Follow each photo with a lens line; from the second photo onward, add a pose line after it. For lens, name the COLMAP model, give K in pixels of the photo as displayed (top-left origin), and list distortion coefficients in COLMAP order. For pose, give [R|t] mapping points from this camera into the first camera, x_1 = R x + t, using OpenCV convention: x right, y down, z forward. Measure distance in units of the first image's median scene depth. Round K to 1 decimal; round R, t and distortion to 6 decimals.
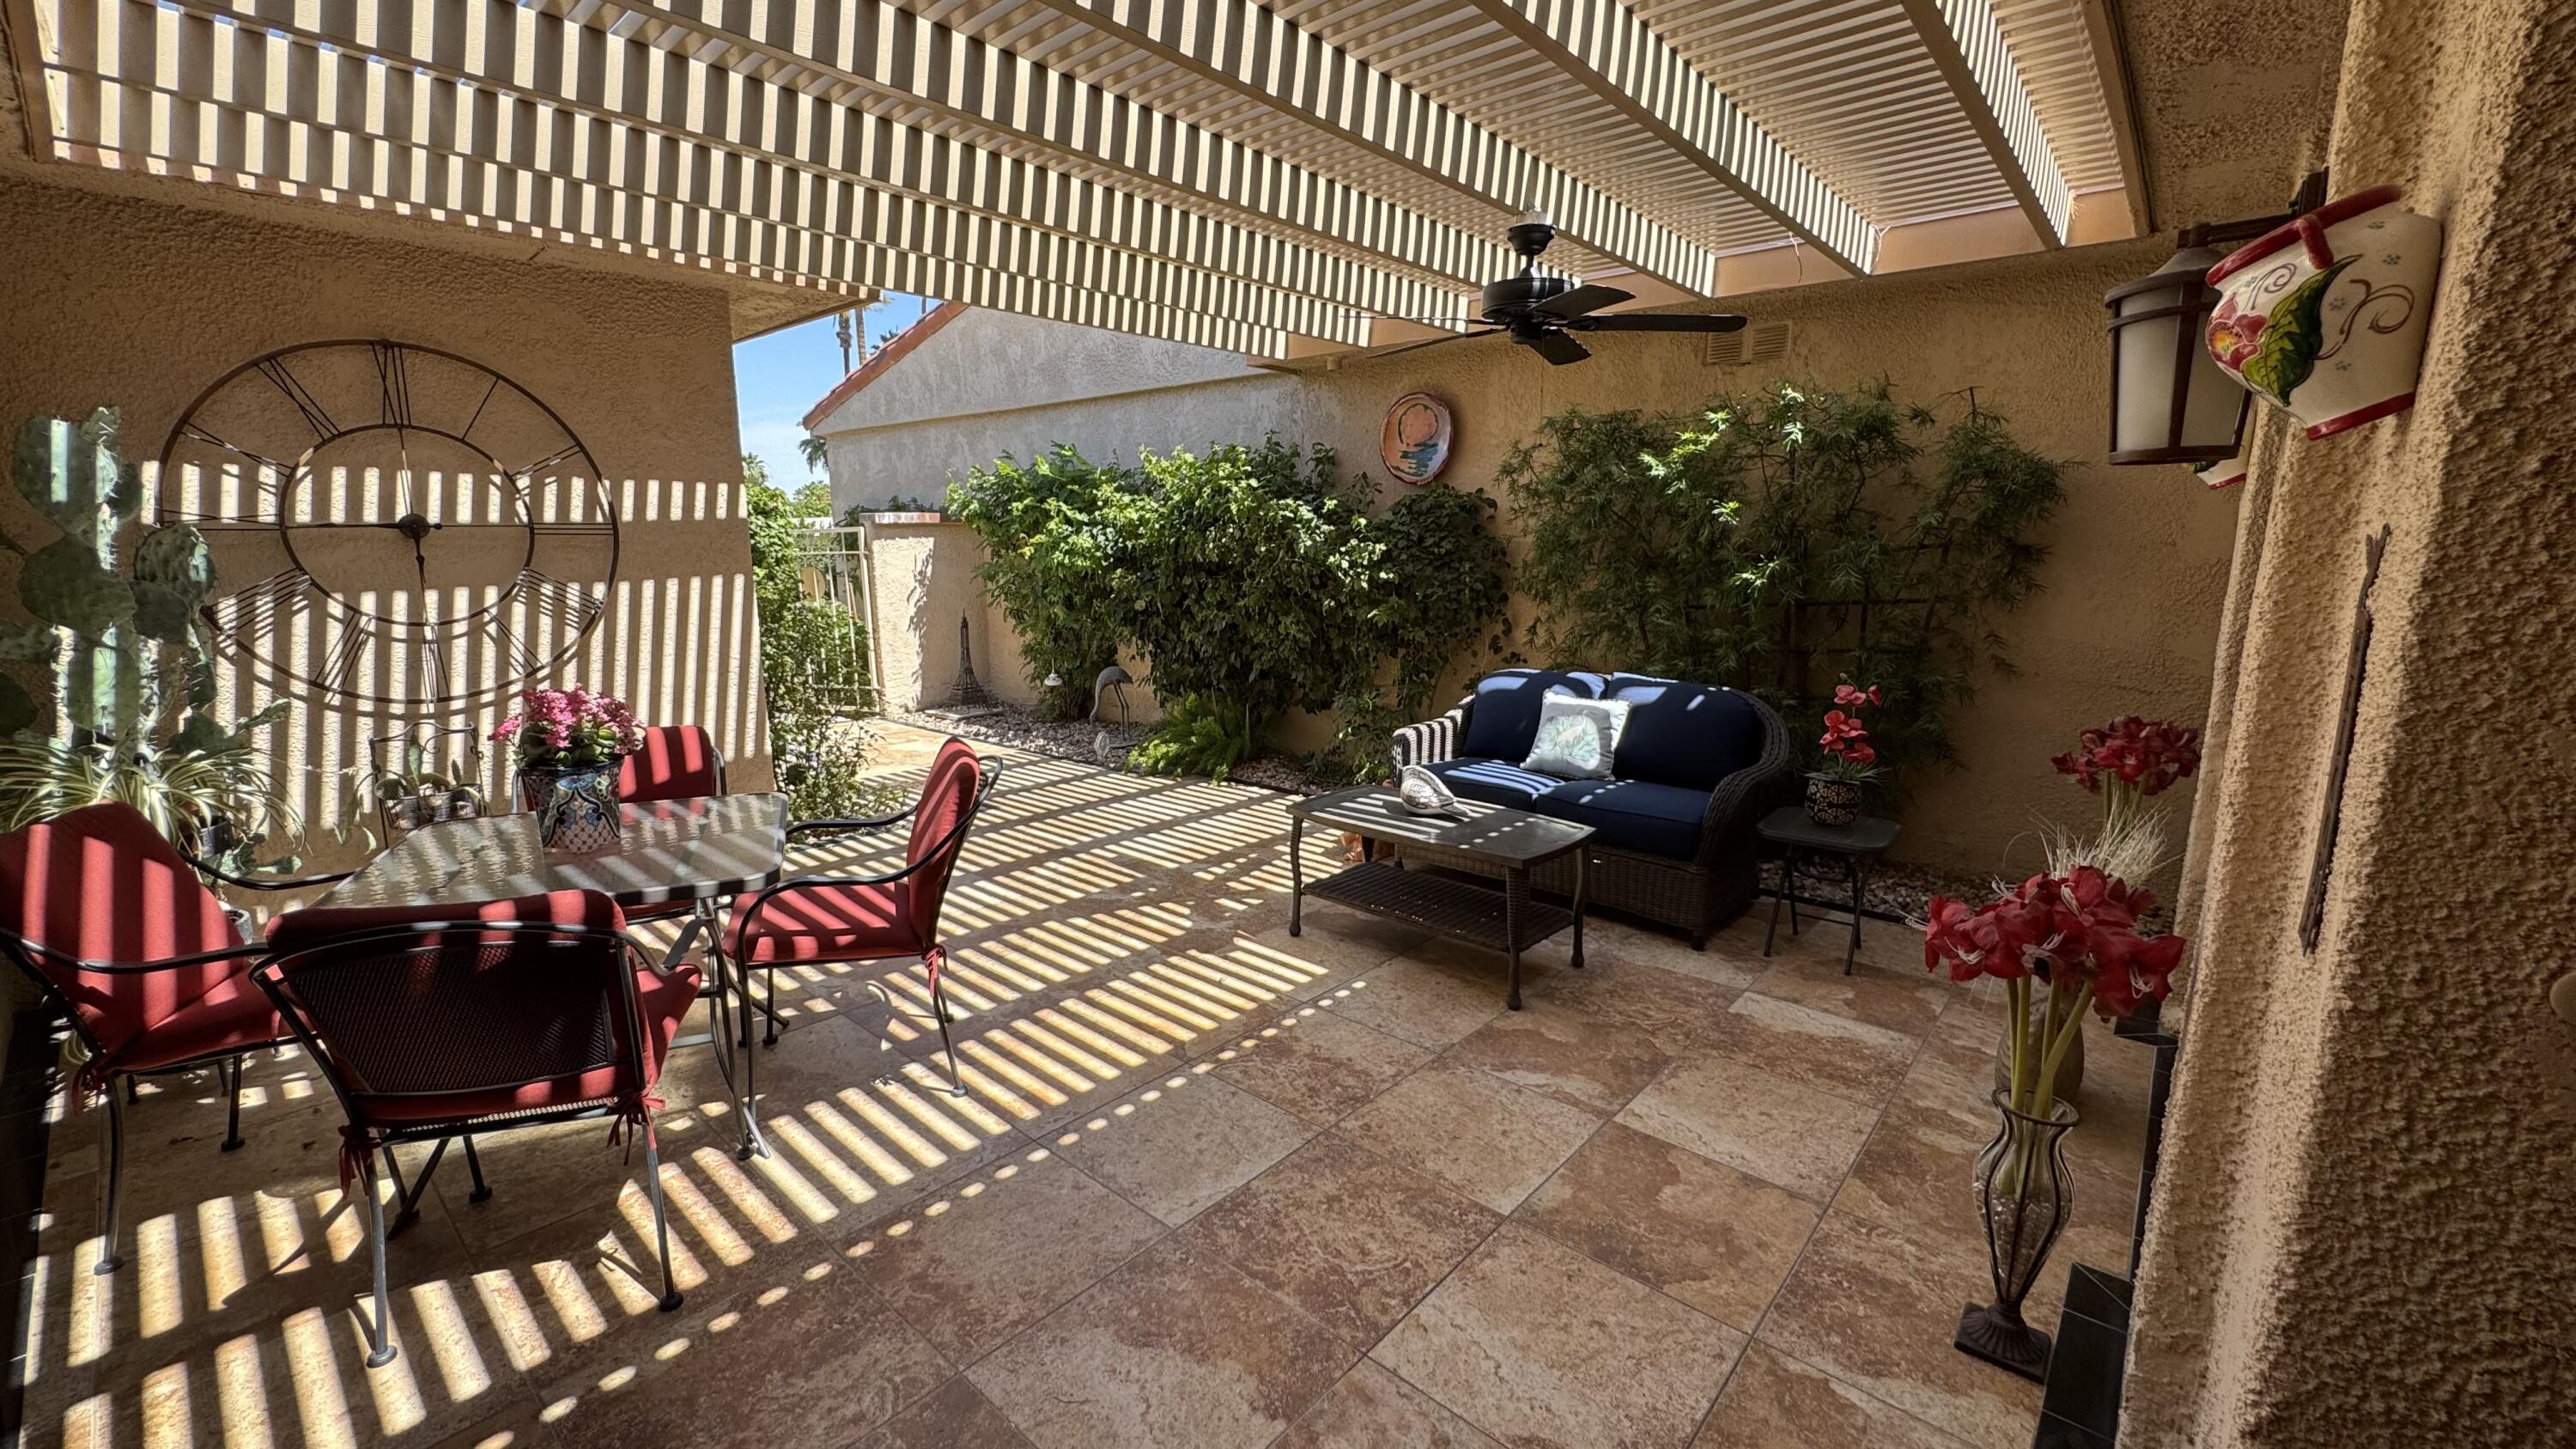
lens RADIAL K [[1034.3, 0, 1287.2], [0, 1034.3, 721.2], [0, 0, 1]] dist [-0.005382, 0.000270]
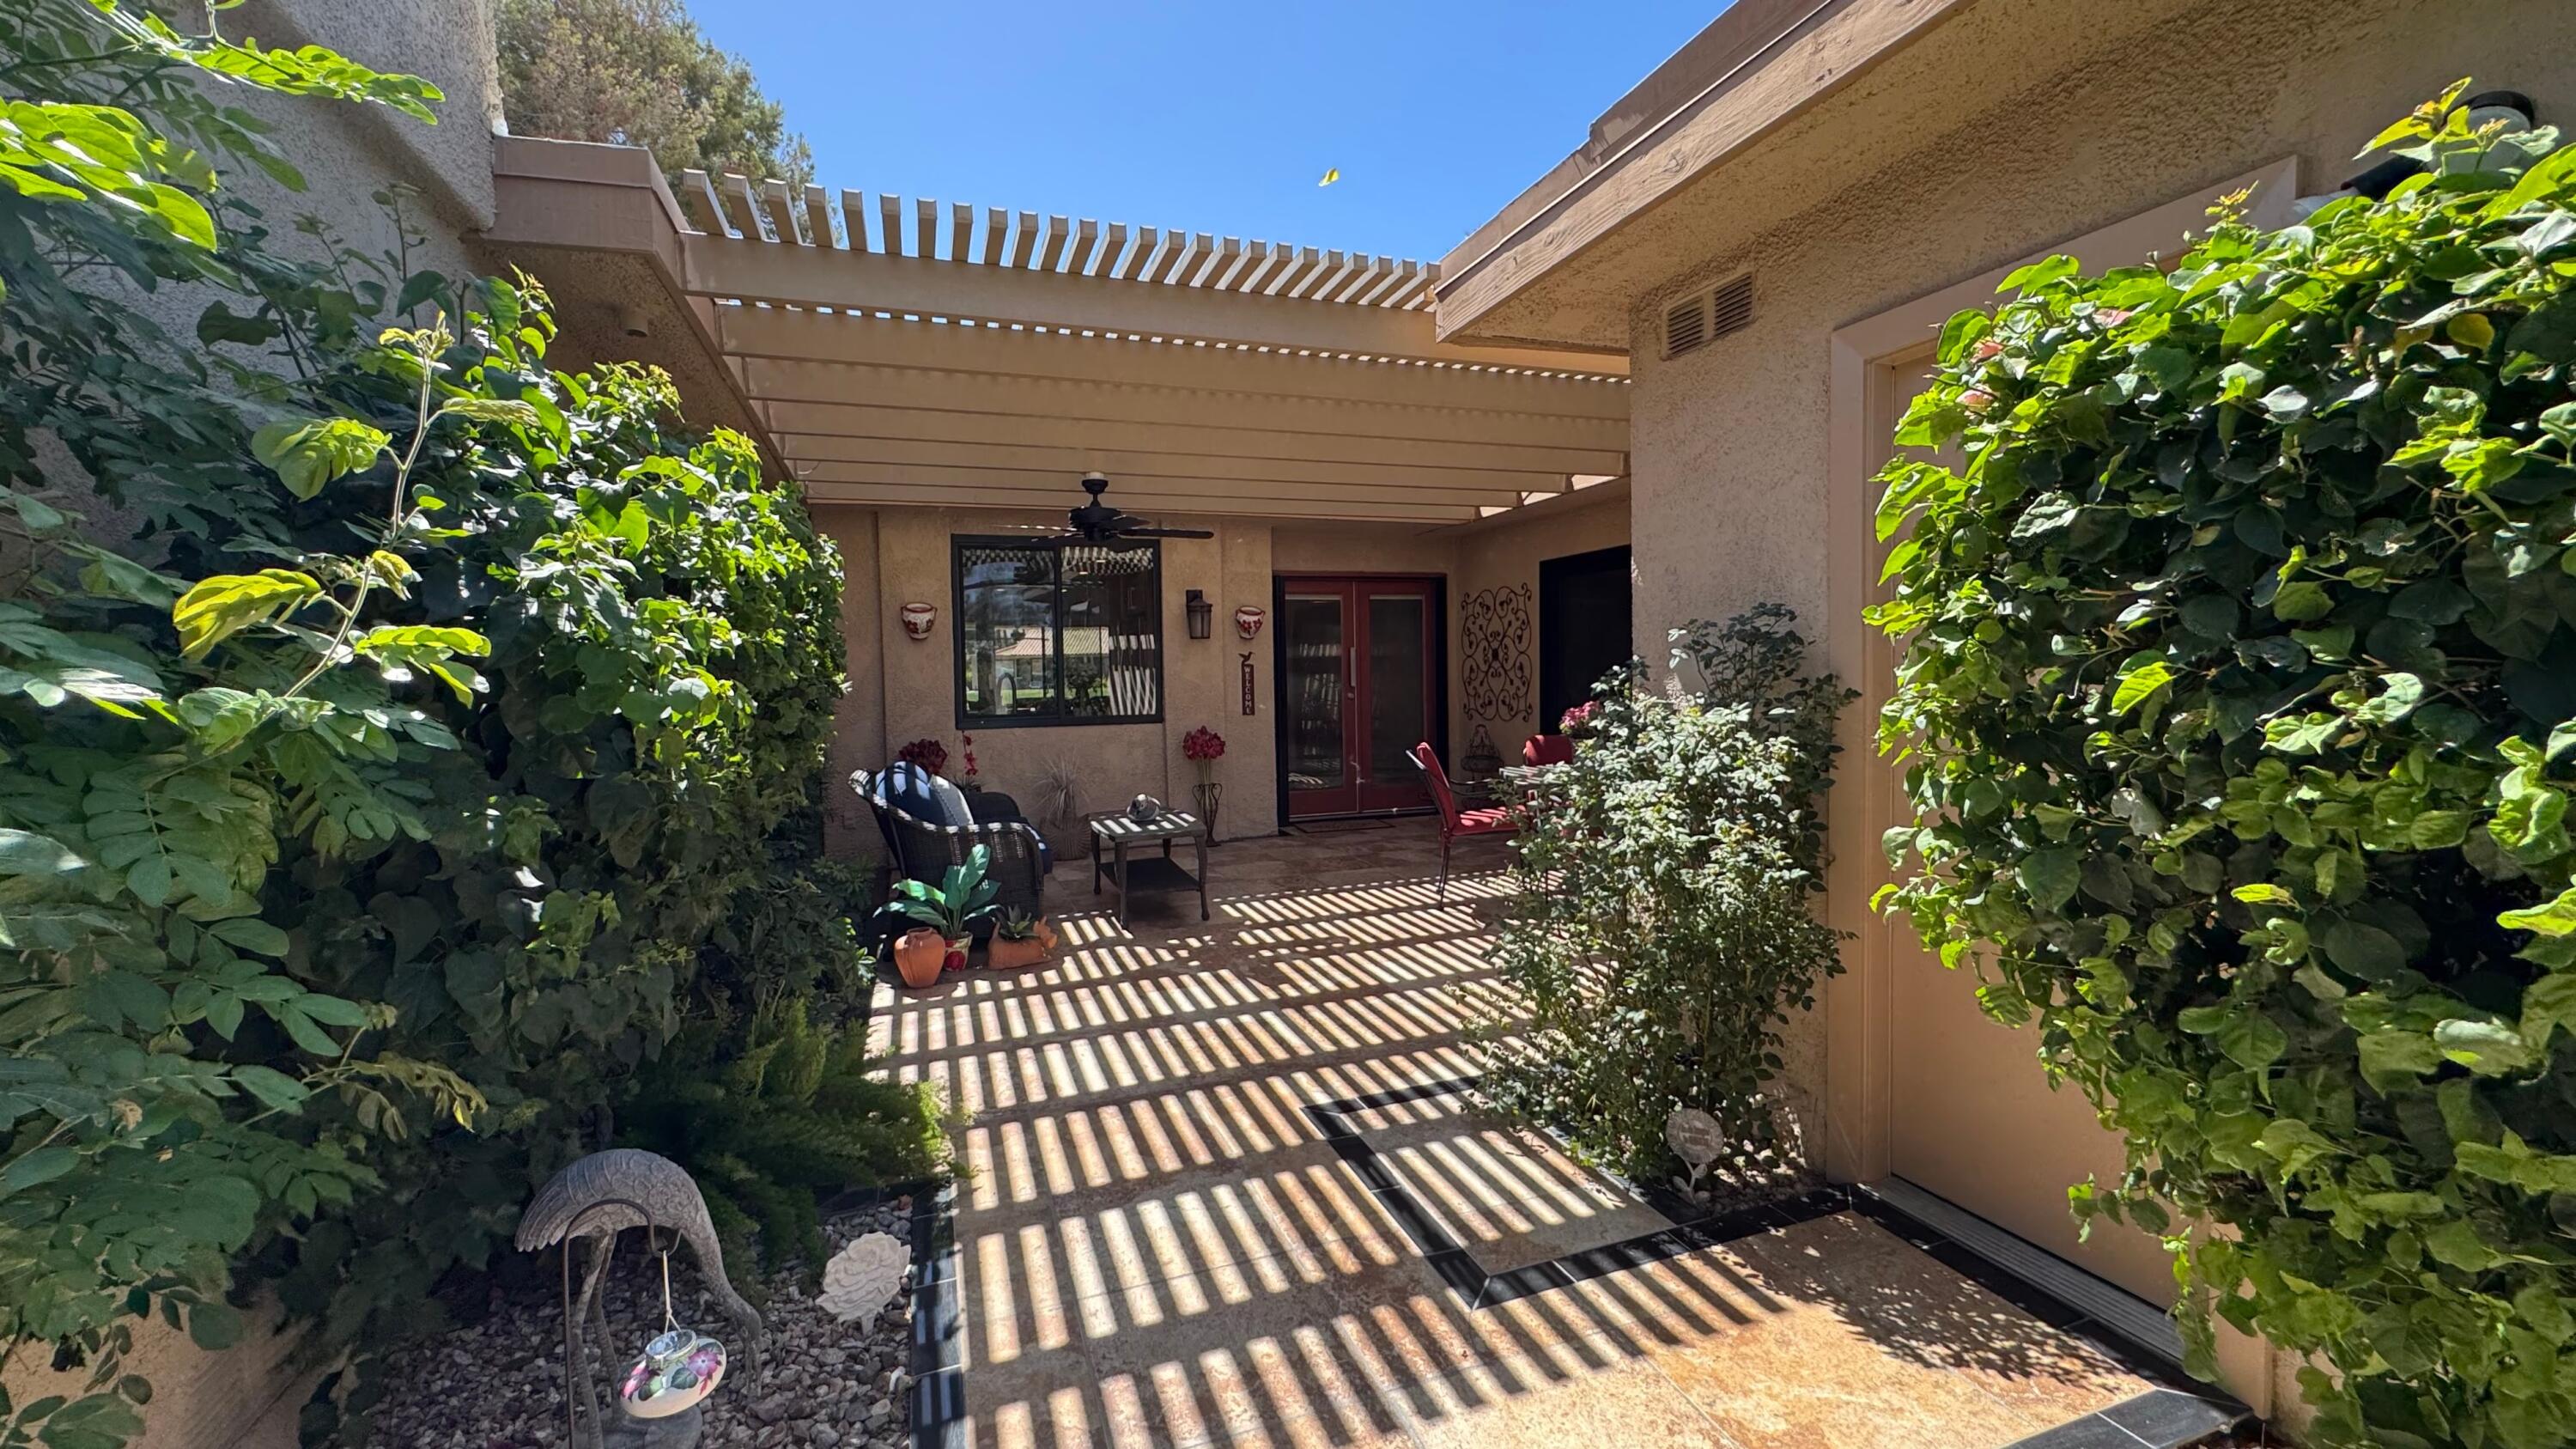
lens RADIAL K [[1034.3, 0, 1287.2], [0, 1034.3, 721.2], [0, 0, 1]] dist [-0.005382, 0.000270]
pose [[-0.871845, -0.009563, 0.489688, -0.598588], [0.103176, 0.973788, 0.202712, -0.260161], [-0.478791, 0.227258, -0.848006, 1.581425]]
